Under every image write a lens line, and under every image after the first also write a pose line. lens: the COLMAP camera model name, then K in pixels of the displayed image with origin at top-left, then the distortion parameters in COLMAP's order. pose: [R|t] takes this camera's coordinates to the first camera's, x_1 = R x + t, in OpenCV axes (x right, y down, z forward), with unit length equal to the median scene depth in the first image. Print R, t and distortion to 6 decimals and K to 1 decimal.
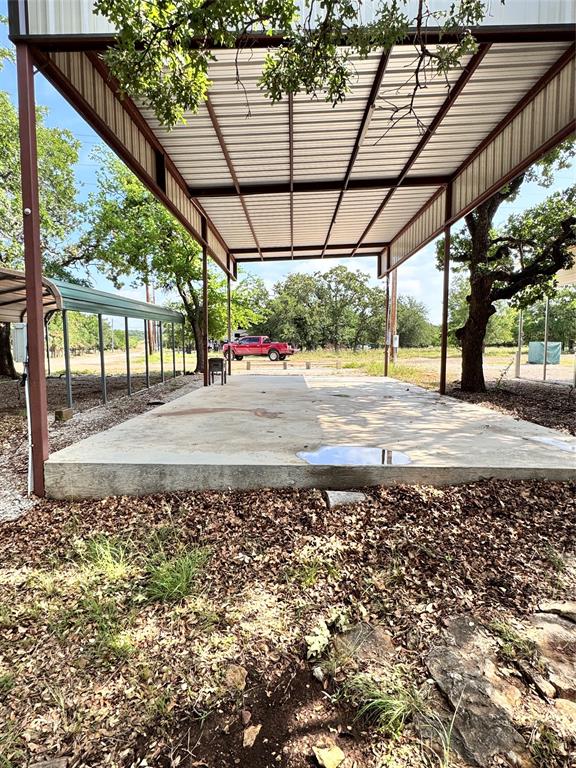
lens RADIAL K [[421.0, 0, 286.3], [0, 421.0, 384.1], [0, 0, 1]] dist [-0.006052, -0.001199]
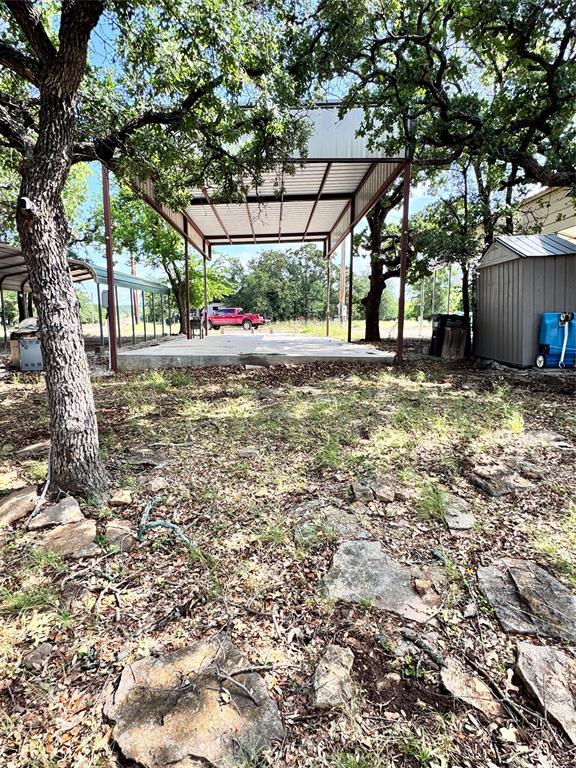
lens RADIAL K [[421.0, 0, 286.7], [0, 421.0, 382.2], [0, 0, 1]] dist [-0.006052, -0.001199]
pose [[0.998910, -0.005629, 0.046331, 0.047350], [0.003135, 0.998551, 0.053716, 0.050699], [-0.046566, -0.053512, 0.997481, -0.287577]]
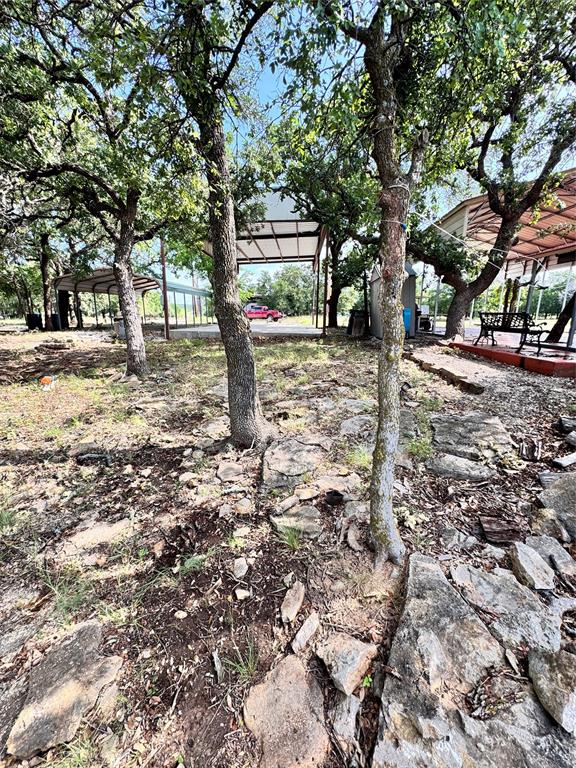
lens RADIAL K [[307.5, 0, 284.2], [0, 307.5, 383.3], [0, 0, 1]] dist [-0.004381, 0.000694]
pose [[0.999235, 0.017106, -0.035167, 0.151203], [-0.012687, 0.992417, 0.122258, 0.074099], [0.036992, -0.121718, 0.991875, -0.457449]]
